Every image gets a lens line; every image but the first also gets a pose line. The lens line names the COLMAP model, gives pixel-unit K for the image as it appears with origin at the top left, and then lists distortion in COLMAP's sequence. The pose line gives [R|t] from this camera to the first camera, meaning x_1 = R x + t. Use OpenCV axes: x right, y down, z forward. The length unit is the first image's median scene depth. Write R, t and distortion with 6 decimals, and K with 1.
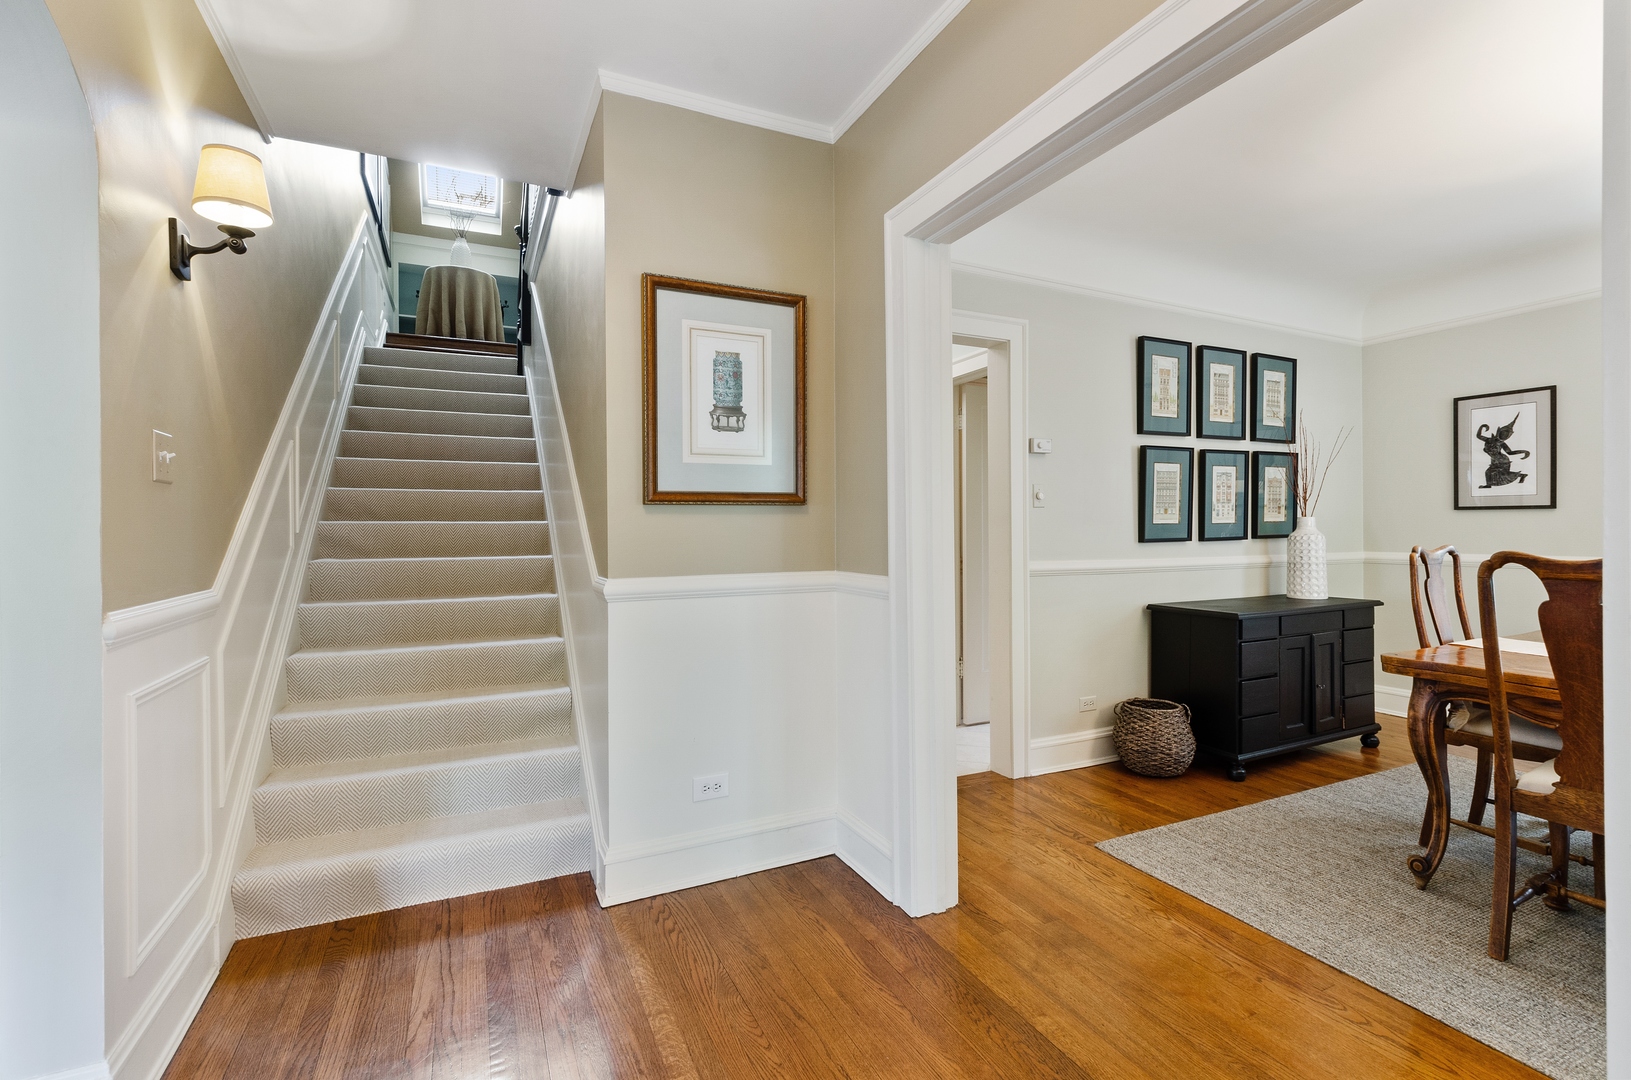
lens RADIAL K [[724.7, 0, 813.4], [0, 724.7, 532.4], [0, 0, 1]] dist [-0.008269, 0.002836]
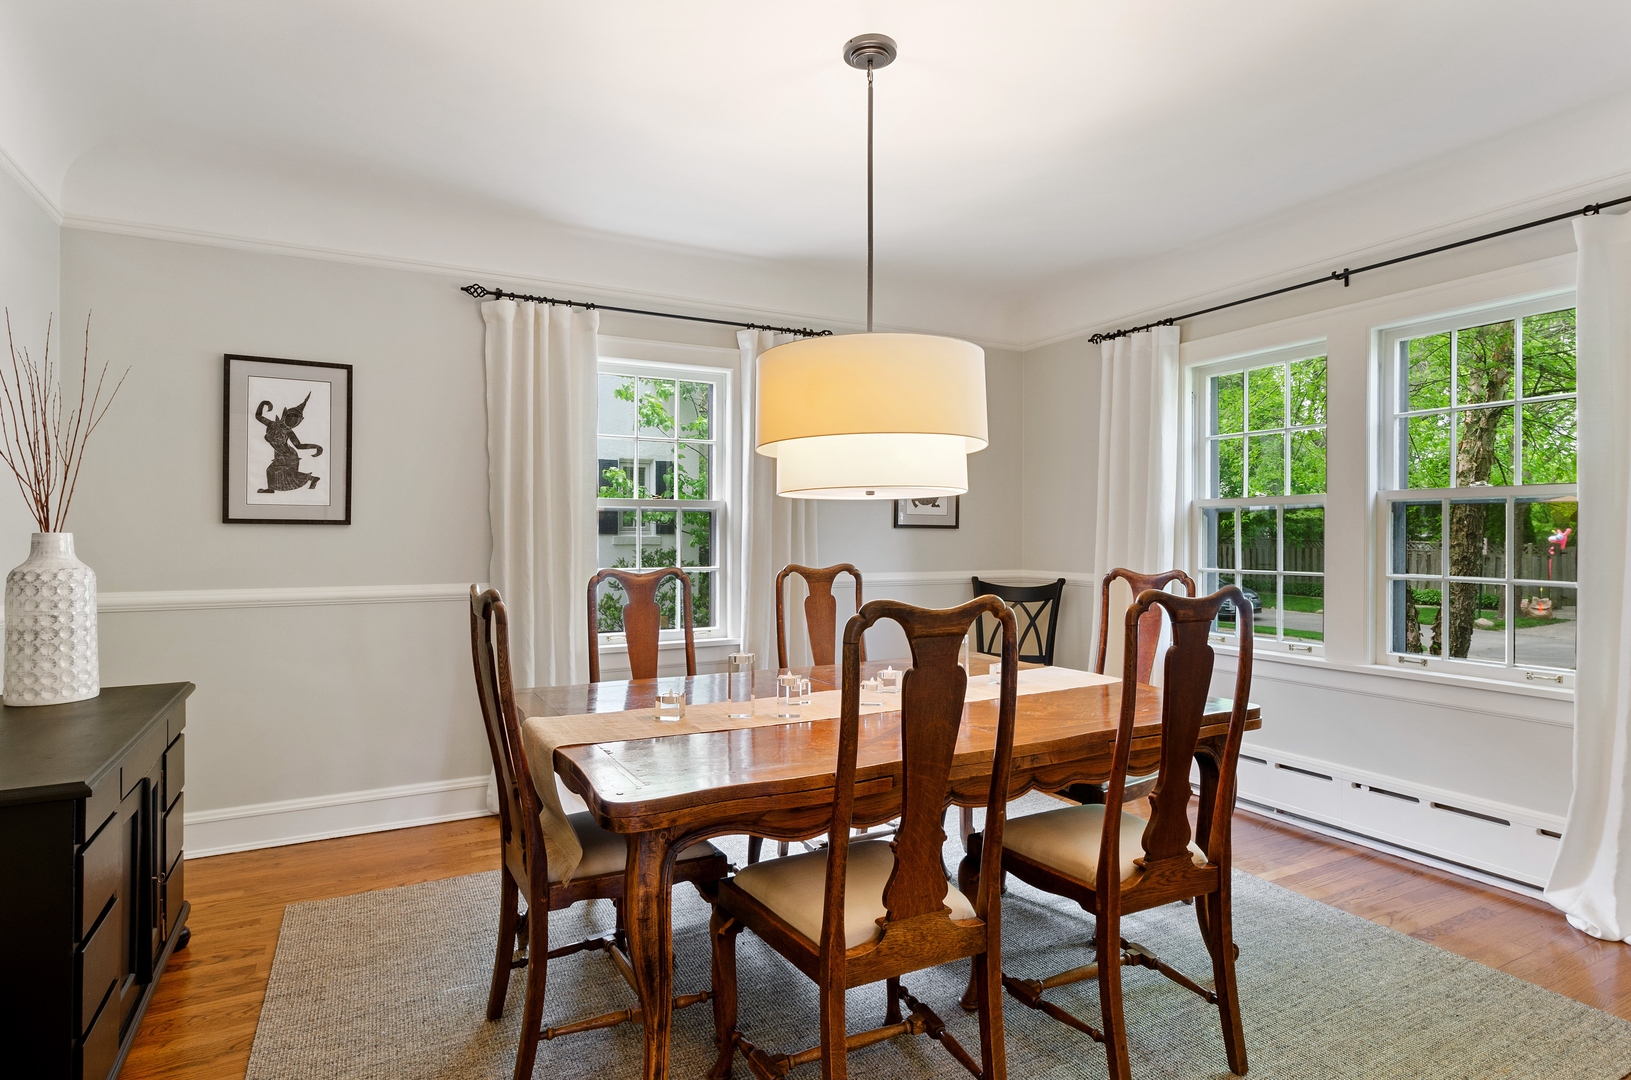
lens RADIAL K [[848.9, 0, 811.9], [0, 848.9, 534.6], [0, 0, 1]] dist [-0.000751, -0.000049]
pose [[-0.042542, 0.004259, 0.999086, 0.096534], [0.010015, 0.999942, -0.003836, -0.013358], [-0.999045, 0.009842, -0.042582, 0.521669]]
